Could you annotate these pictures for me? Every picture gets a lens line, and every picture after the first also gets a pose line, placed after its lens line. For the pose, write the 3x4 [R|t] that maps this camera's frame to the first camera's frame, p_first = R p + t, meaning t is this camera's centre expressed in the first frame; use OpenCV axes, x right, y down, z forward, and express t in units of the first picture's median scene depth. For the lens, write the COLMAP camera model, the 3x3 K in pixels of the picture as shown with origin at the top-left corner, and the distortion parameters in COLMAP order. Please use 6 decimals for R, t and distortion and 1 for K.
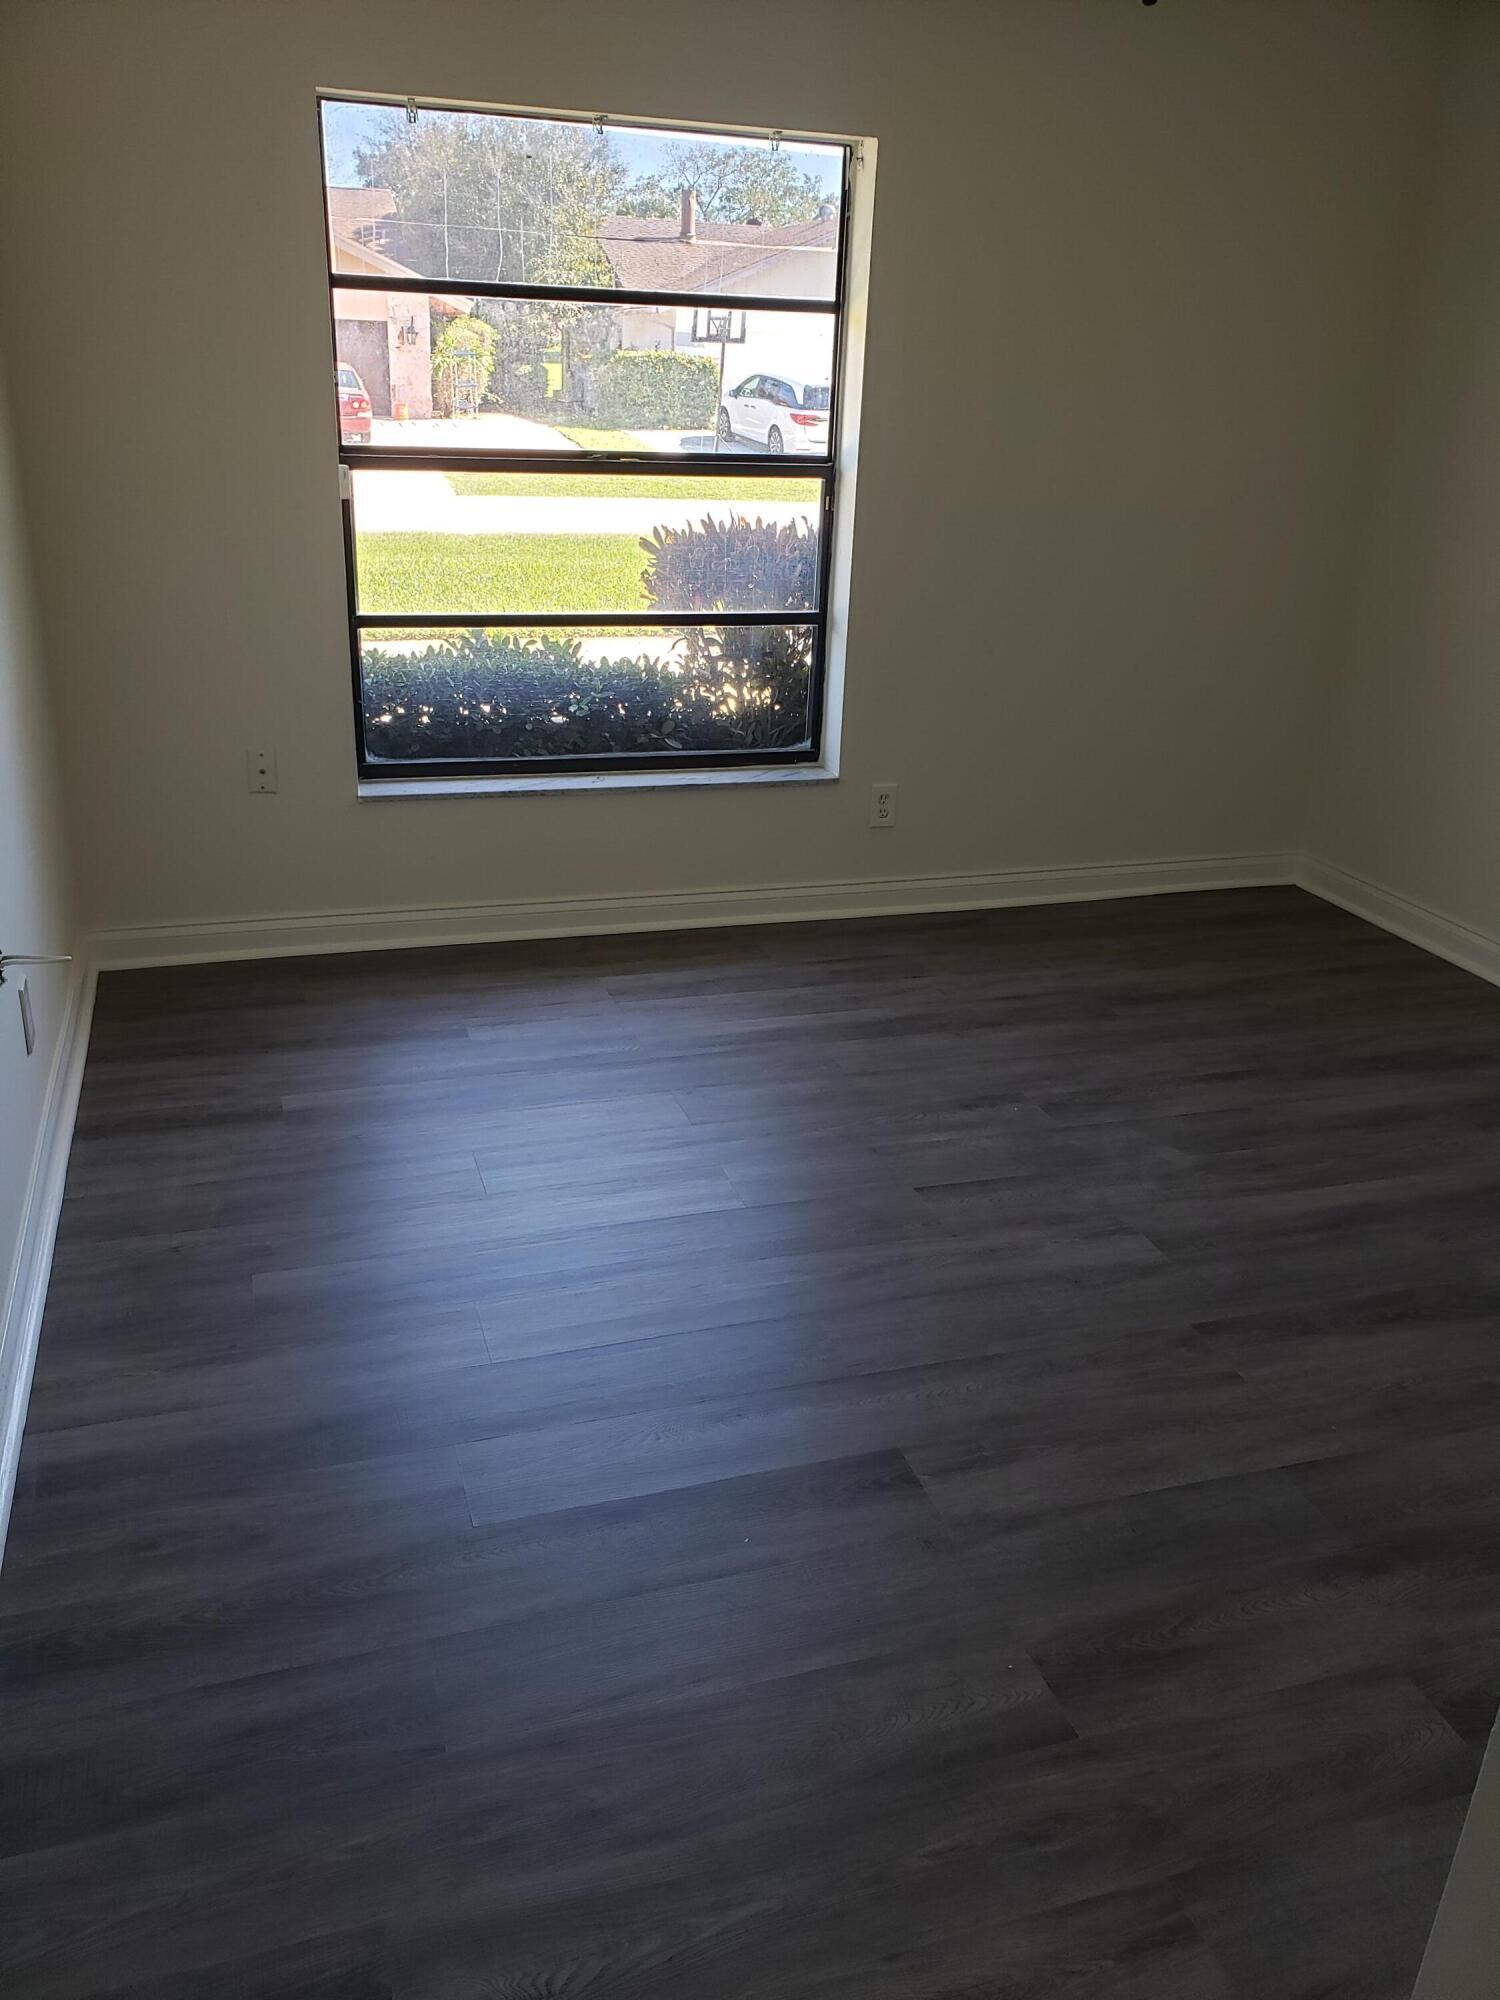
lens RADIAL K [[1547.1, 0, 750.0], [0, 1547.1, 1000.0], [0, 0, 1]] dist [-0.036954, 0.003388]
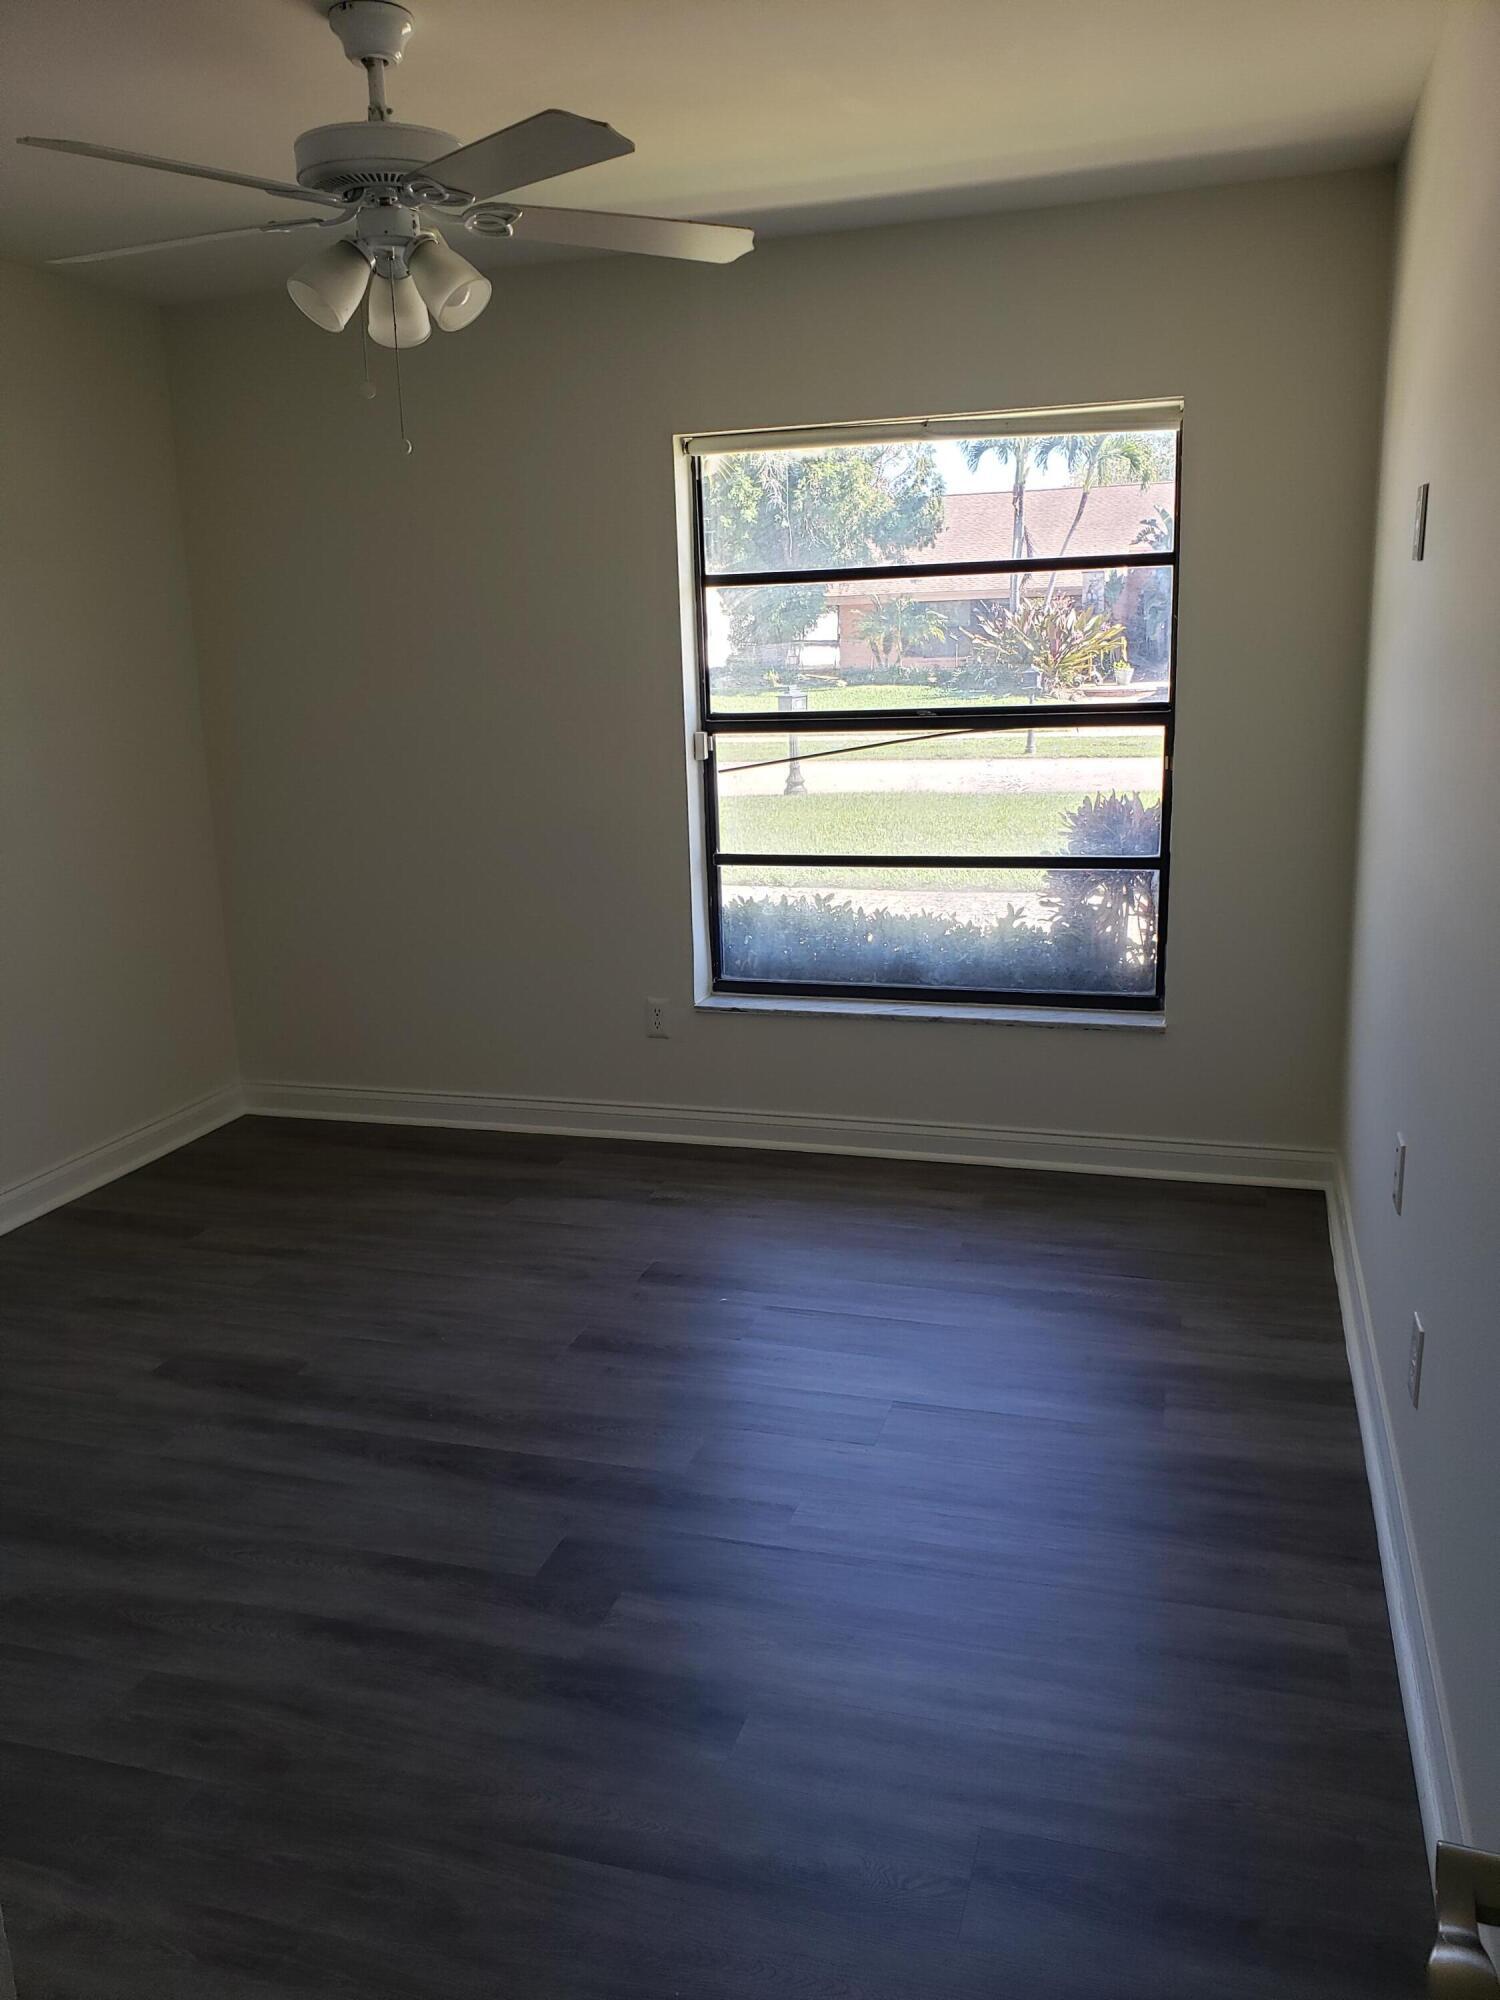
lens RADIAL K [[1547.1, 0, 750.0], [0, 1547.1, 1000.0], [0, 0, 1]] dist [-0.036954, 0.003388]
pose [[0.807812, 0.065651, -0.585772, 0.454087], [-0.152098, 0.983340, -0.099543, -0.027715], [0.569478, 0.169507, 0.804339, 0.088471]]
